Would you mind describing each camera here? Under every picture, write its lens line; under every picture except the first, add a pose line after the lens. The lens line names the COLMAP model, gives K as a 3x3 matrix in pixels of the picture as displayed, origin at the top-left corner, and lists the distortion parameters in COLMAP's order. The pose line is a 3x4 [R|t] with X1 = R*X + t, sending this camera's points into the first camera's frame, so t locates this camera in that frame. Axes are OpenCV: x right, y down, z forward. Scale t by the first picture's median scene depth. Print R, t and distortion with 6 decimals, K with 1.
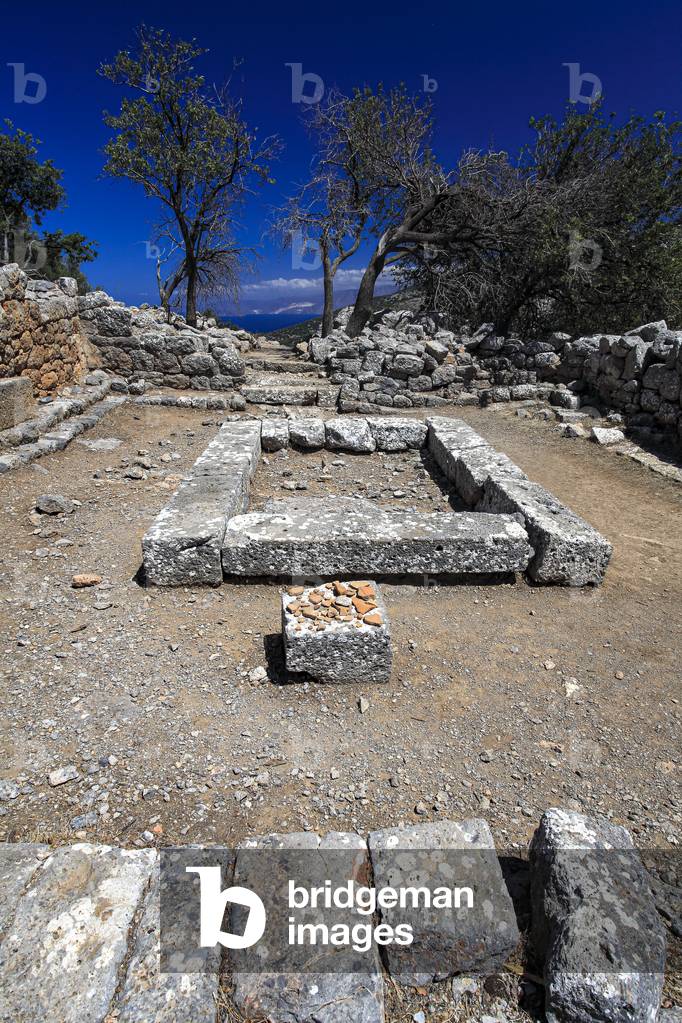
lens RADIAL K [[592.7, 0, 341.0], [0, 592.7, 511.5], [0, 0, 1]] dist [-0.087156, 0.078417]
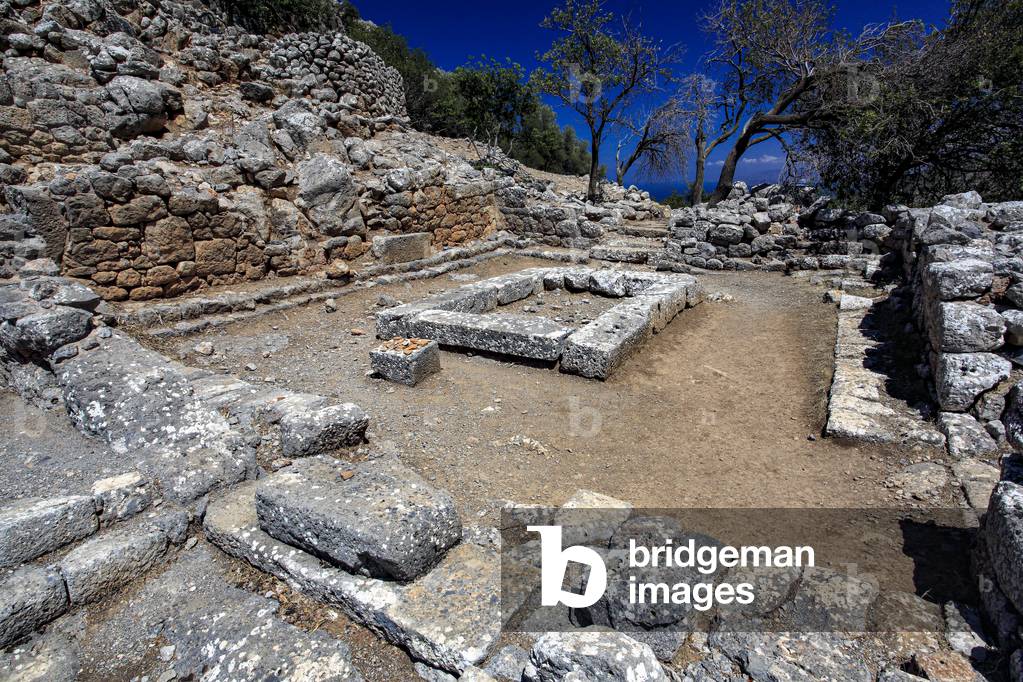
lens RADIAL K [[562.1, 0, 521.8], [0, 562.1, 341.0], [0, 0, 1]] dist [-0.059978, 0.036976]
pose [[0.833472, 0.125369, -0.538152, 0.405719], [-0.152705, 0.988252, -0.006279, 0.028347], [0.531042, 0.087412, 0.842824, -0.117322]]
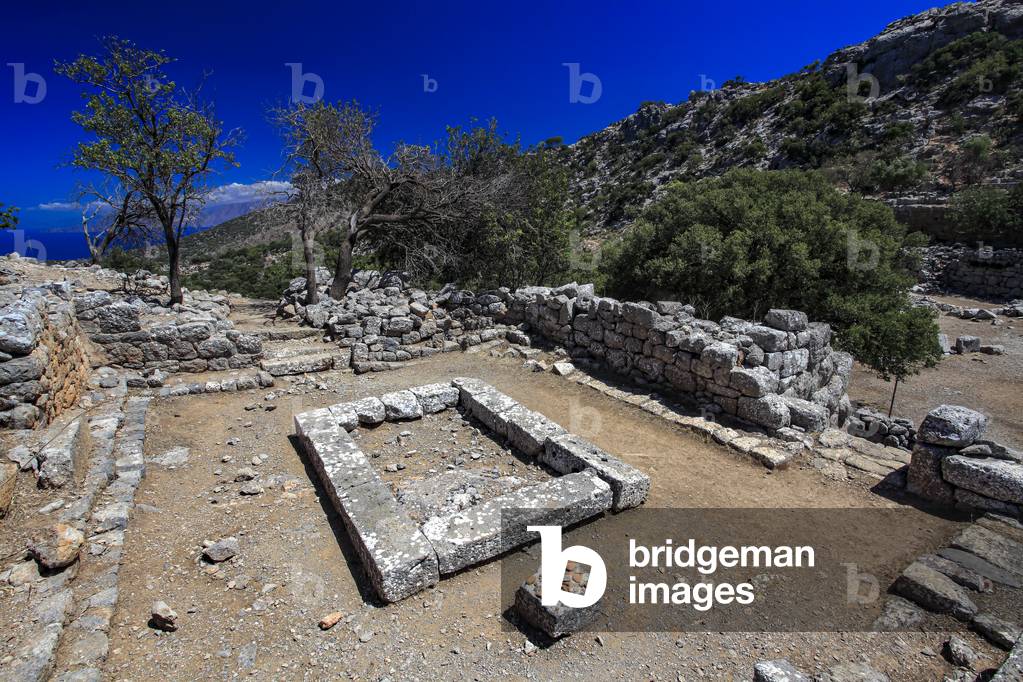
lens RADIAL K [[504.1, 0, 511.5], [0, 504.1, 341.0], [0, 0, 1]] dist [-0.064190, 0.025677]
pose [[0.873476, -0.130018, 0.469185, -0.197021], [0.172752, 0.983746, -0.049000, -0.127852], [-0.455188, 0.123853, 0.881739, -0.051713]]
